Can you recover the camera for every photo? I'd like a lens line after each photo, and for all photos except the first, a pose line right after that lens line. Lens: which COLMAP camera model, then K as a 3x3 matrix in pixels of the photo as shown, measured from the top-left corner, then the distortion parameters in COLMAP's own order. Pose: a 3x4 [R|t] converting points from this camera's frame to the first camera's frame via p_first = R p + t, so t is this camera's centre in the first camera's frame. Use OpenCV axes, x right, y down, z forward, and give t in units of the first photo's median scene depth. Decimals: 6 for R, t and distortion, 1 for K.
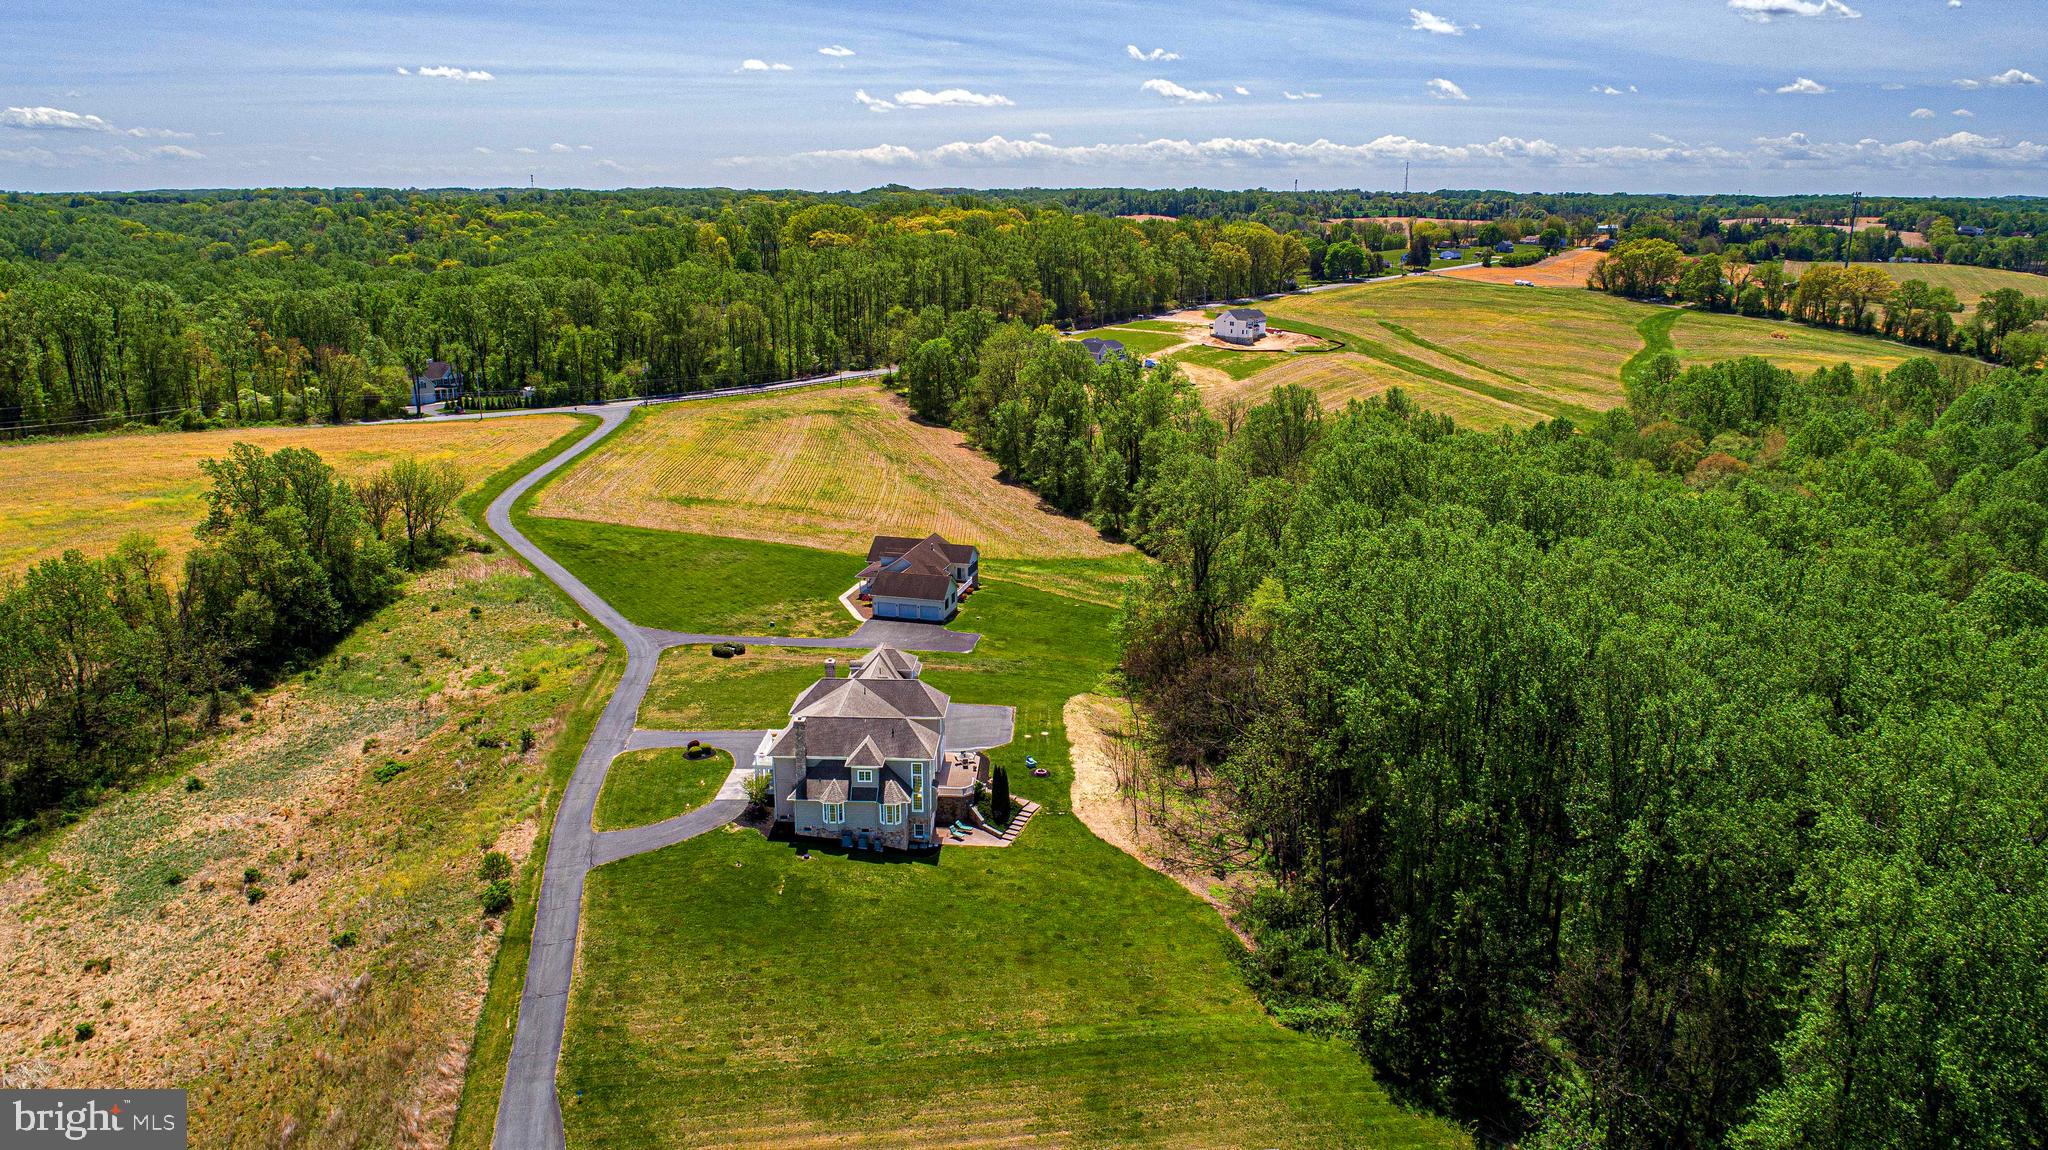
lens RADIAL K [[1379.0, 0, 1033.0], [0, 1379.0, 575.8], [0, 0, 1]] dist [-0.013332, 0.007922]
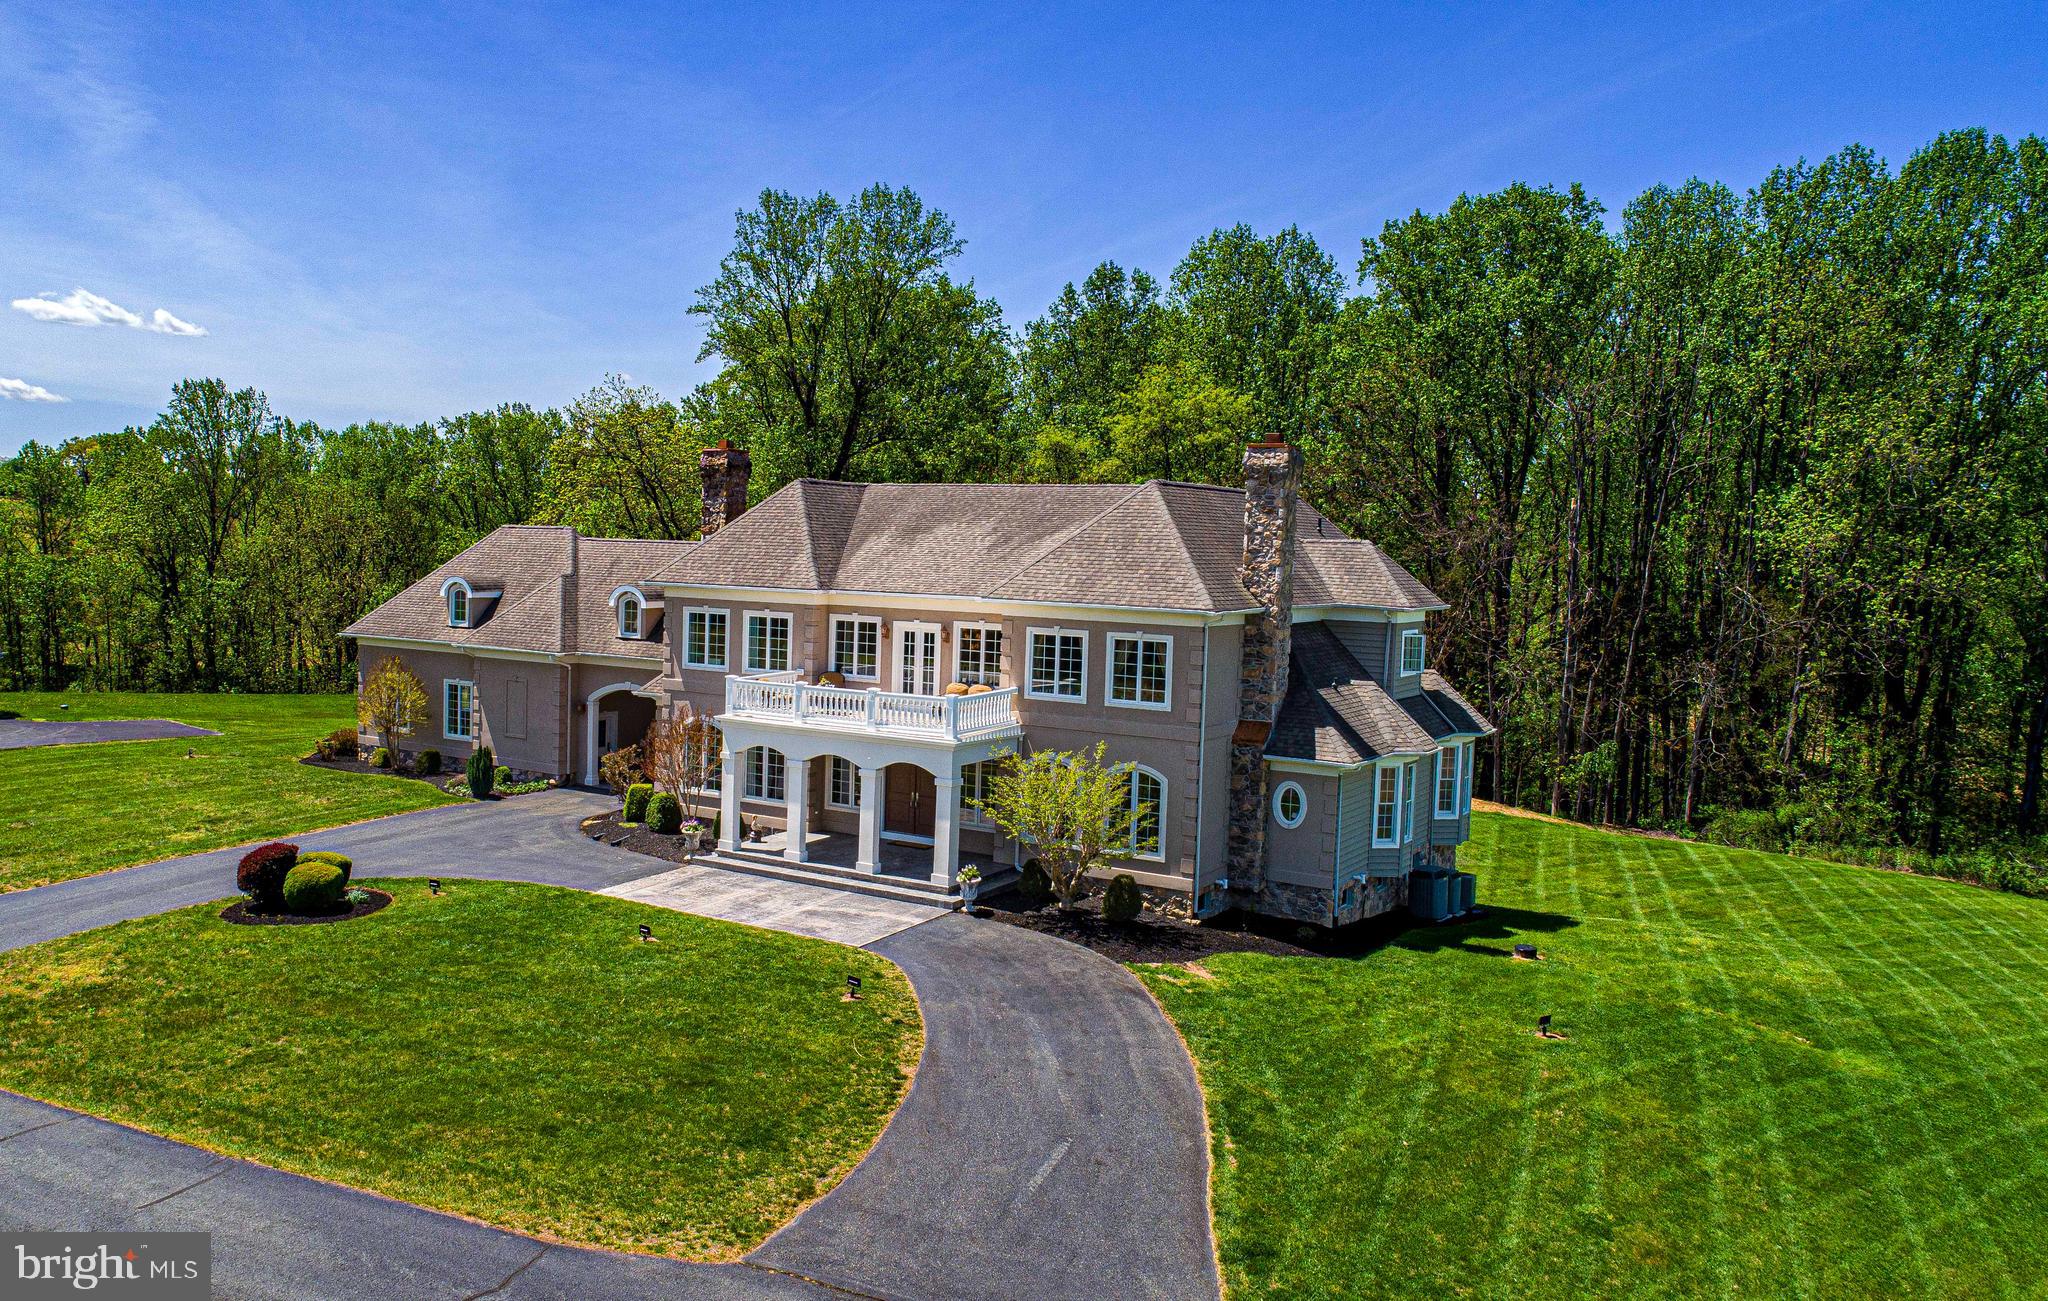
lens RADIAL K [[1613.2, 0, 917.1], [0, 1613.2, 659.4], [0, 0, 1]] dist [-0.011772, -0.000604]
pose [[0.524020, -0.057635, 0.849754, -0.392719], [0.209852, 0.975686, -0.063233, 0.127752], [-0.825449, 0.211458, 0.523374, 0.797337]]
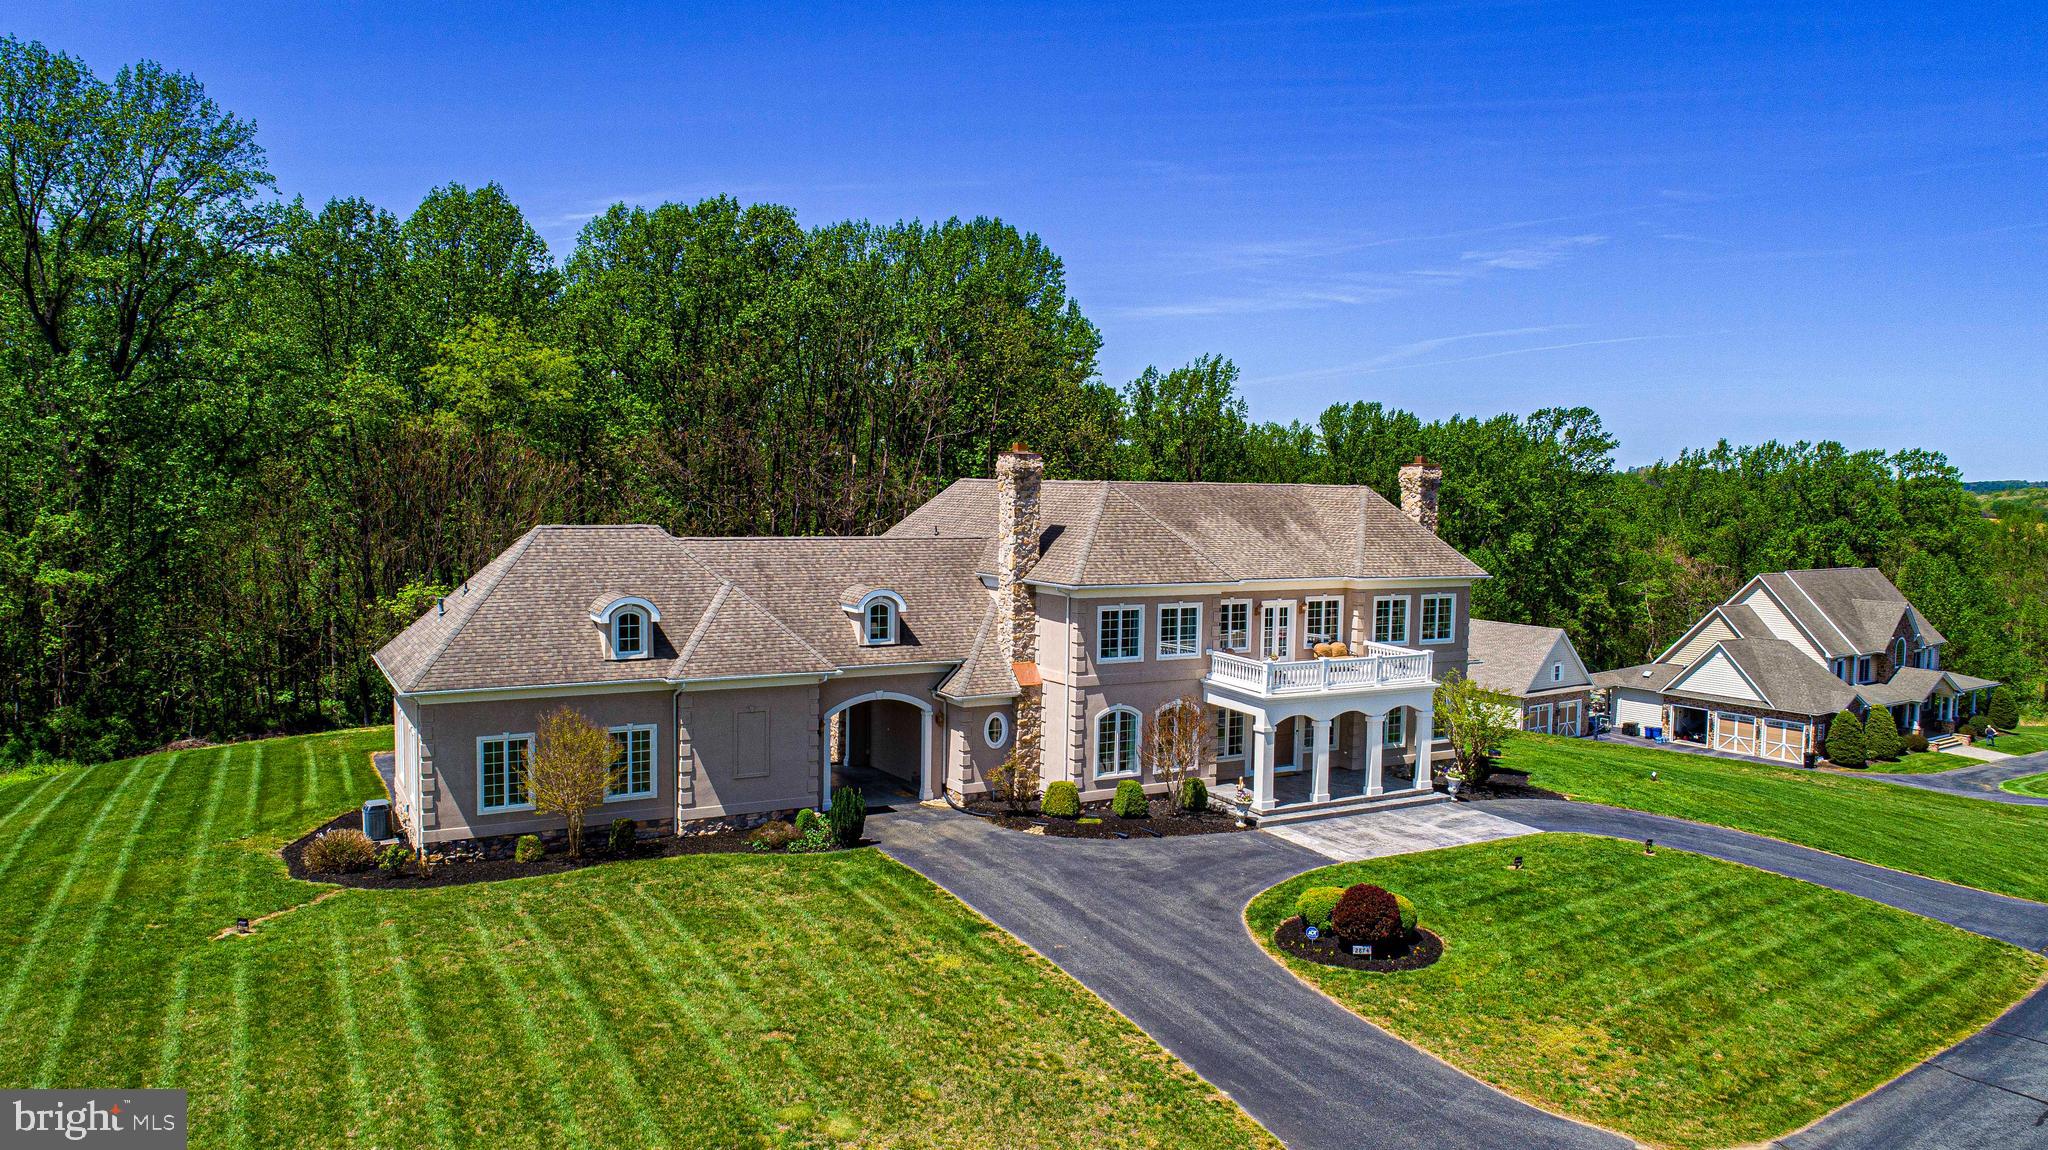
lens RADIAL K [[1379.0, 0, 1033.0], [0, 1379.0, 571.5], [0, 0, 1]] dist [-0.013332, 0.007922]
pose [[-0.517225, -0.076334, 0.852439, -0.385462], [0.211130, 0.953852, 0.213520, 0.024470], [-0.829399, 0.290413, -0.477240, 1.120962]]
